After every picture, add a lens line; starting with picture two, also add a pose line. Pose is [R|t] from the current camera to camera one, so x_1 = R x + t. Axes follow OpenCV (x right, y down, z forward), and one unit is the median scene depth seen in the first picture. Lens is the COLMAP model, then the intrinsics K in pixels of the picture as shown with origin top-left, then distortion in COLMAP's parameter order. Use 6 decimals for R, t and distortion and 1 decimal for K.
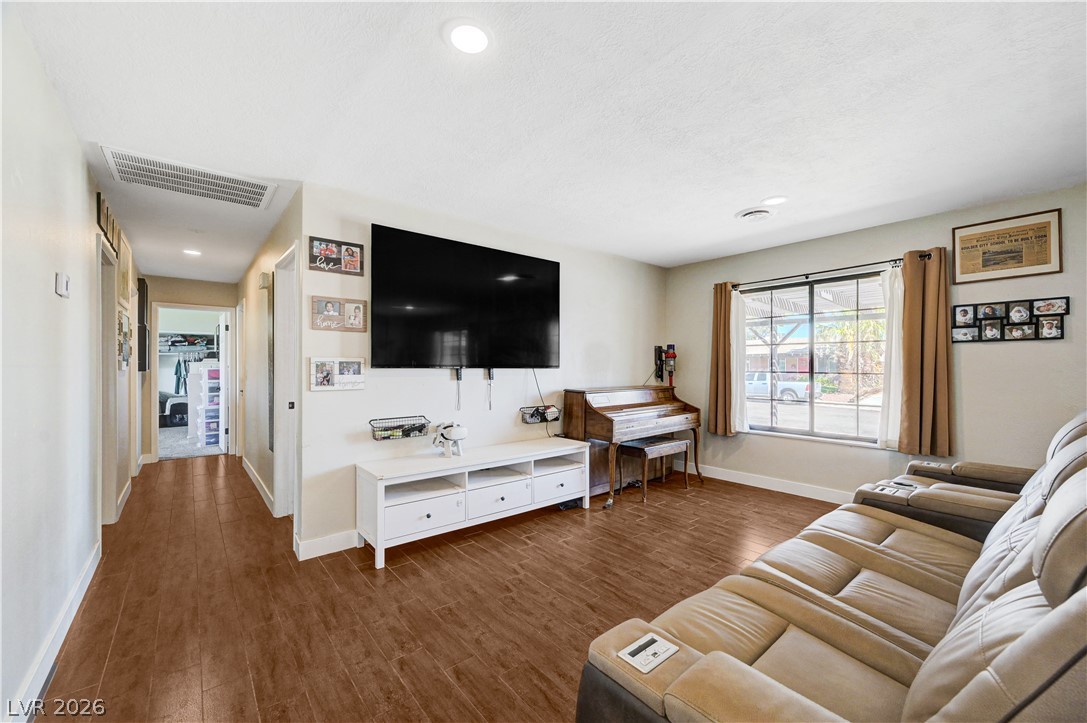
lens RADIAL K [[432.1, 0, 545.8], [0, 432.1, 359.8], [0, 0, 1]] dist [0.001354, -0.000583]
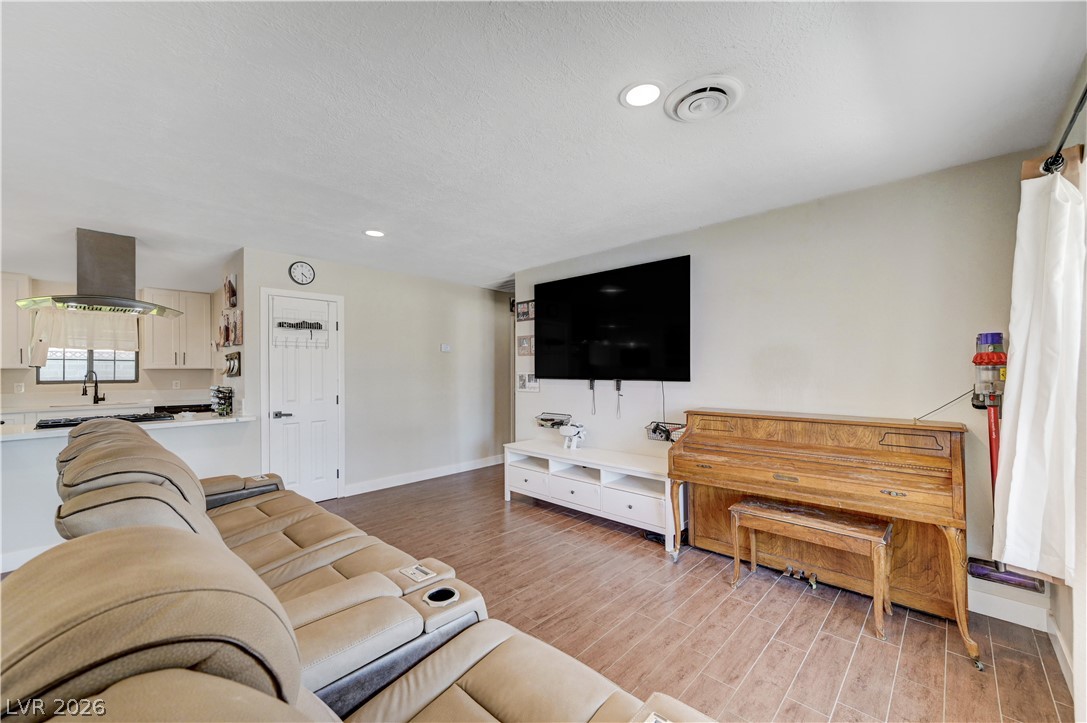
lens RADIAL K [[432.1, 0, 555.1], [0, 432.1, 365.6], [0, 0, 1]] dist [0.001354, -0.000583]
pose [[0.133858, -0.019189, -0.990815, 1.057006], [0.010543, 0.999784, -0.017938, 0.001831], [0.990944, -0.008045, 0.134032, 0.805556]]
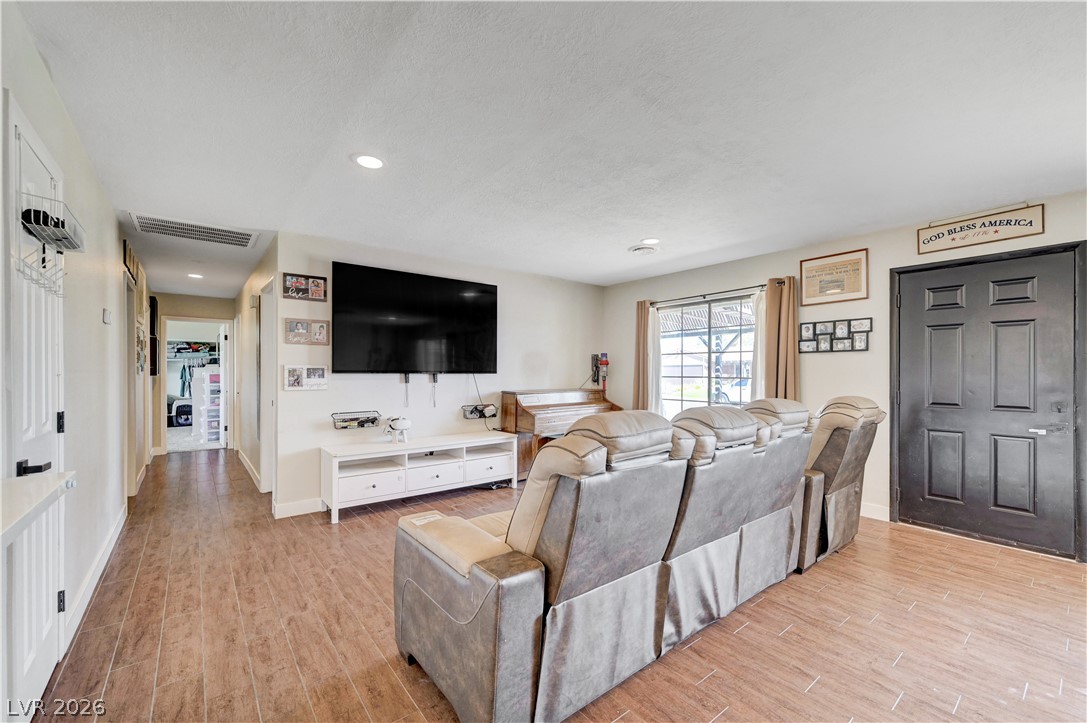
lens RADIAL K [[432.1, 0, 539.7], [0, 432.1, 366.3], [0, 0, 1]] dist [0.001354, -0.000583]
pose [[0.999891, 0.000645, -0.014772, 0.217746], [-0.000604, 0.999996, 0.002738, -0.004709], [0.014774, -0.002729, 0.999887, -0.261424]]
